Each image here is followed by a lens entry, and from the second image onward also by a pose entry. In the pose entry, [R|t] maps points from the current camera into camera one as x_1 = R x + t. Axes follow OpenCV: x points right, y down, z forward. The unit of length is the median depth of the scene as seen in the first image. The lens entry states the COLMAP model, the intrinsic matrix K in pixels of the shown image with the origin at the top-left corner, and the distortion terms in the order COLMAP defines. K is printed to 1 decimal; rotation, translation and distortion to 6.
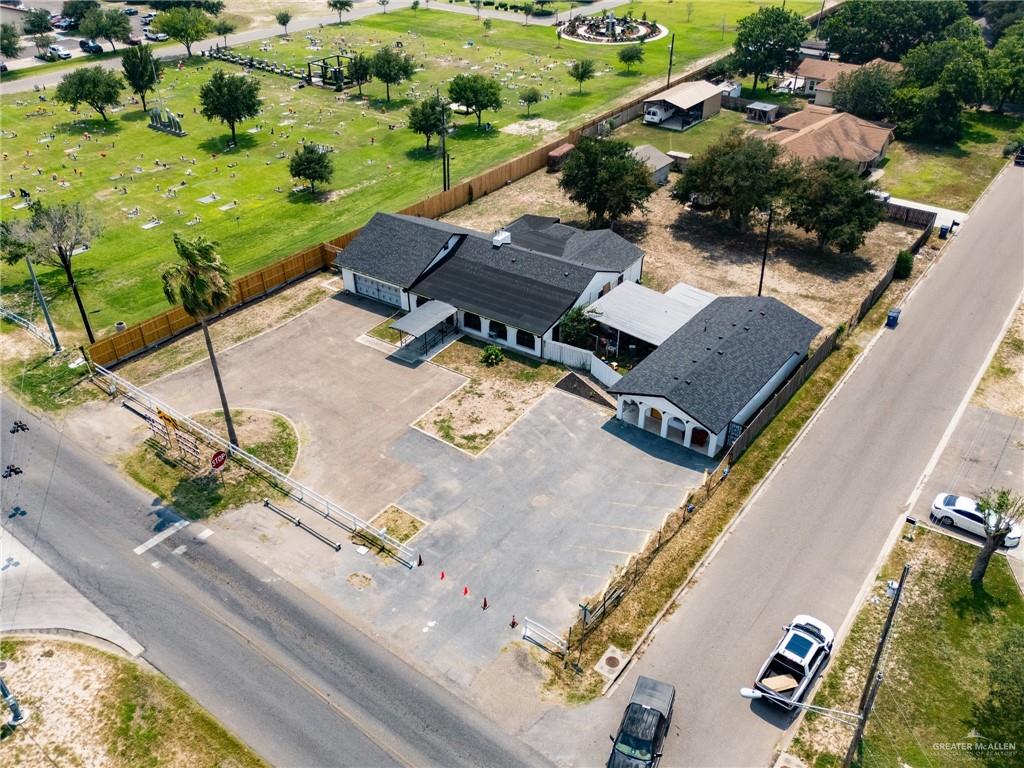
lens RADIAL K [[831.3, 0, 522.2], [0, 831.3, 401.9], [0, 0, 1]] dist [0.069341, -0.079431]
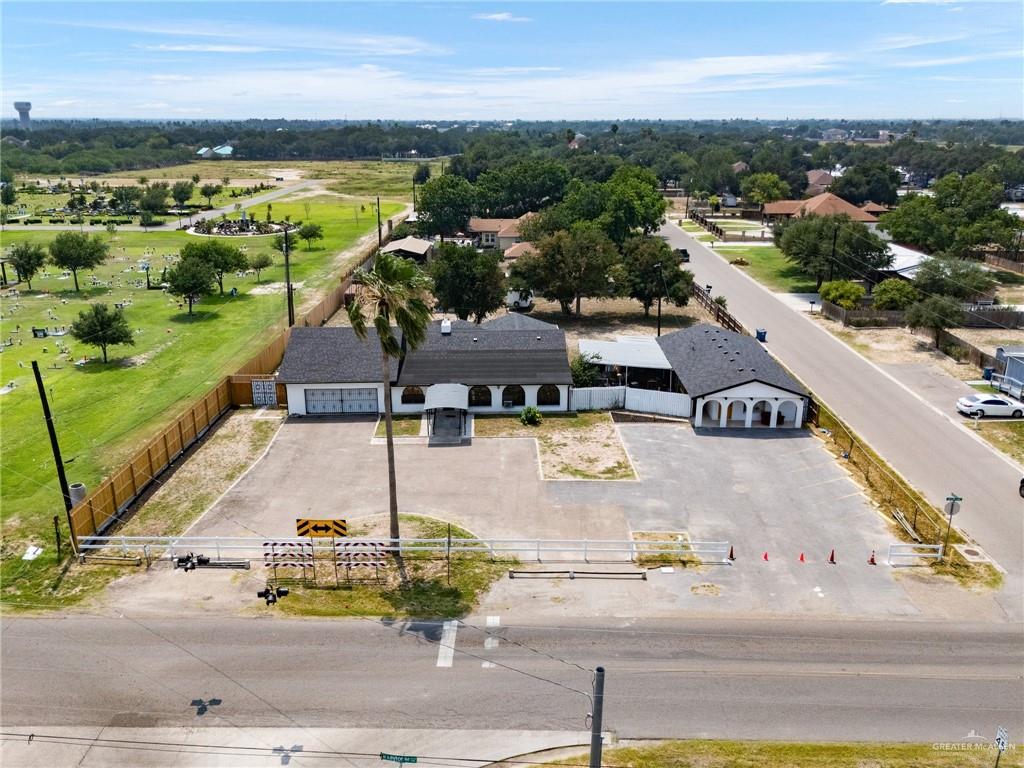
lens RADIAL K [[831.3, 0, 522.2], [0, 831.3, 401.9], [0, 0, 1]] dist [0.069341, -0.079431]
pose [[0.807504, -0.189023, 0.558755, -0.581631], [0.337014, 0.925275, -0.174033, 0.090746], [-0.484106, 0.328840, 0.810867, 0.250919]]
